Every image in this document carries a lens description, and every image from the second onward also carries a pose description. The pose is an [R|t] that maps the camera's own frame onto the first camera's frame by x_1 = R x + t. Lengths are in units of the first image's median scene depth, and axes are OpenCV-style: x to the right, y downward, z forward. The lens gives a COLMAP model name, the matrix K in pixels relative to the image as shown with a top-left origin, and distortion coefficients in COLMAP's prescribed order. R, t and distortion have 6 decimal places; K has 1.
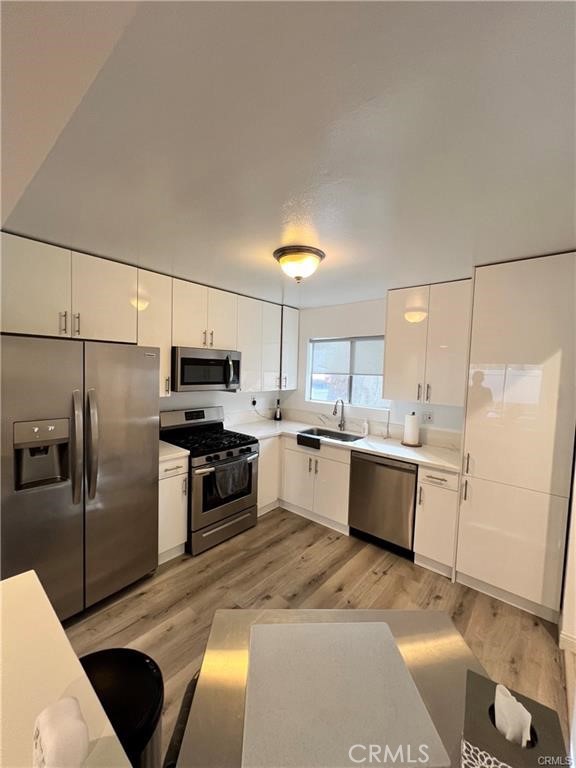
lens RADIAL K [[307.3, 0, 287.2], [0, 307.3, 385.3], [0, 0, 1]] dist [-0.001647, -0.000354]
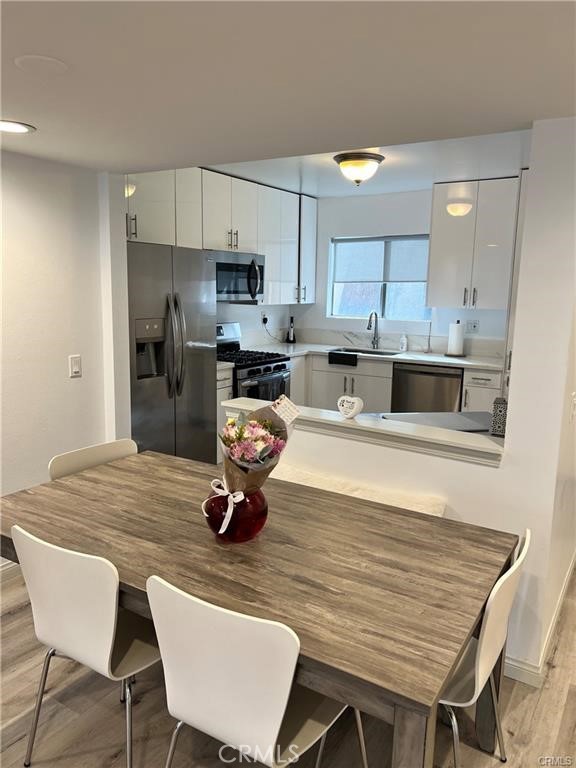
lens RADIAL K [[575.2, 0, 288.4], [0, 575.2, 388.0], [0, 0, 1]] dist [0.047026, -0.052050]
pose [[0.990281, -0.037201, 0.134012, -0.341883], [0.020962, 0.992479, 0.120607, 0.070120], [-0.137491, -0.116626, 0.983613, -0.676483]]
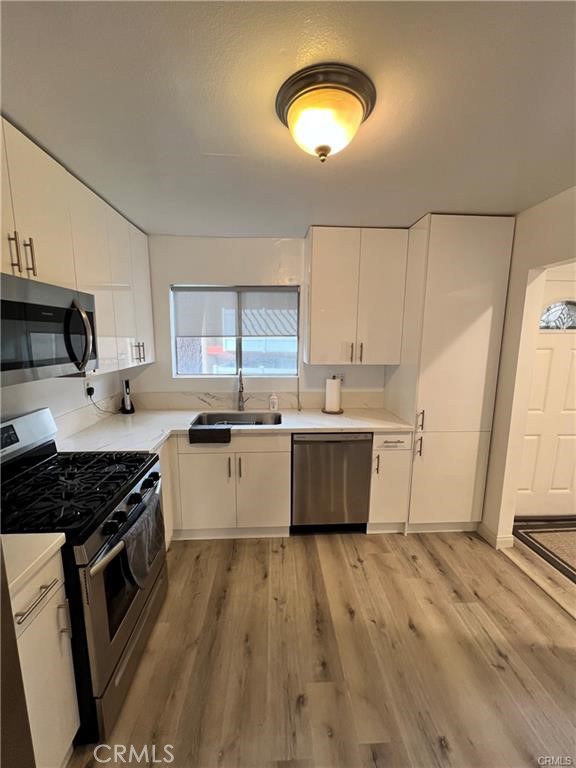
lens RADIAL K [[306.2, 0, 286.8], [0, 306.2, 384.8], [0, 0, 1]] dist [-0.006247, 0.000560]
pose [[0.721499, -0.130463, 0.680013, -0.306940], [0.055299, 0.989809, 0.131226, -0.012847], [-0.690204, -0.057075, 0.721361, 0.455218]]
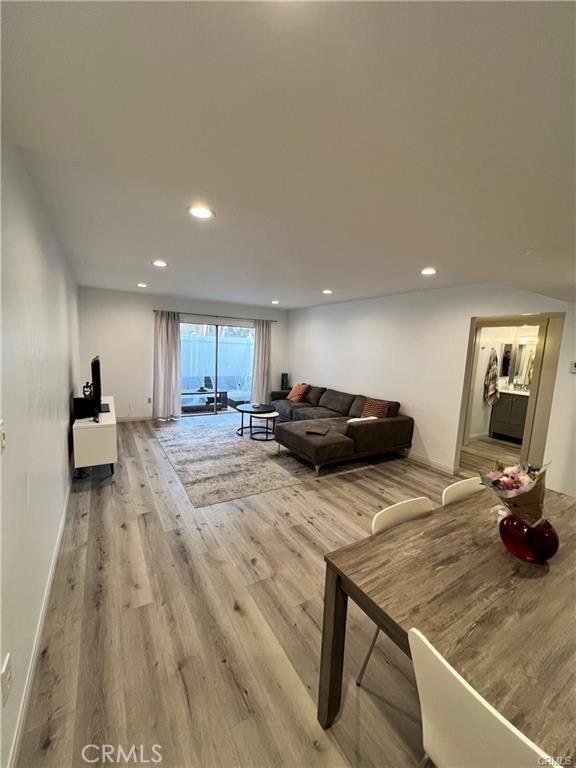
lens RADIAL K [[307.3, 0, 287.5], [0, 307.3, 383.6], [0, 0, 1]] dist [-0.001647, -0.000354]
pose [[-0.318092, 0.069261, -0.945526, 0.171504], [-0.113663, 0.987348, 0.110563, 0.051216], [0.941221, 0.142641, -0.306195, -0.307467]]
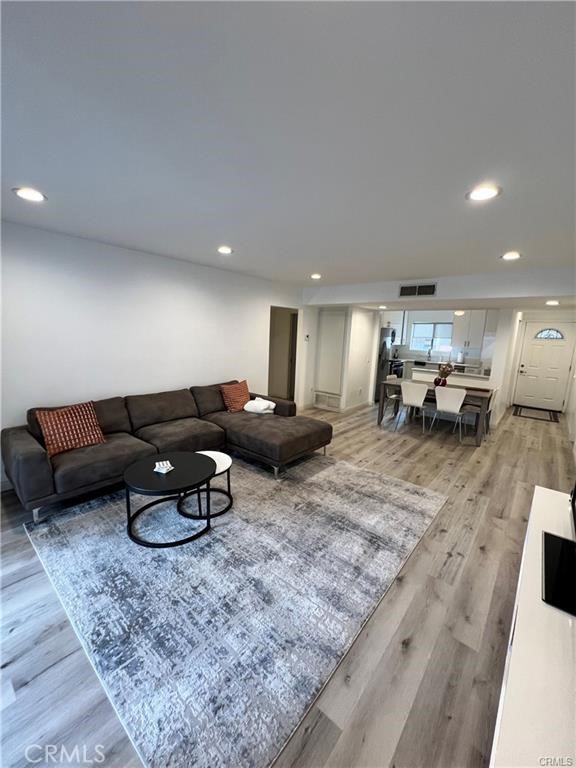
lens RADIAL K [[307.3, 0, 286.9], [0, 307.3, 383.9], [0, 0, 1]] dist [-0.001647, -0.000354]
pose [[0.999974, 0.007007, 0.001716, -1.193501], [-0.007146, 0.994669, 0.102870, 0.104896], [-0.000986, -0.102879, 0.994693, -1.826388]]
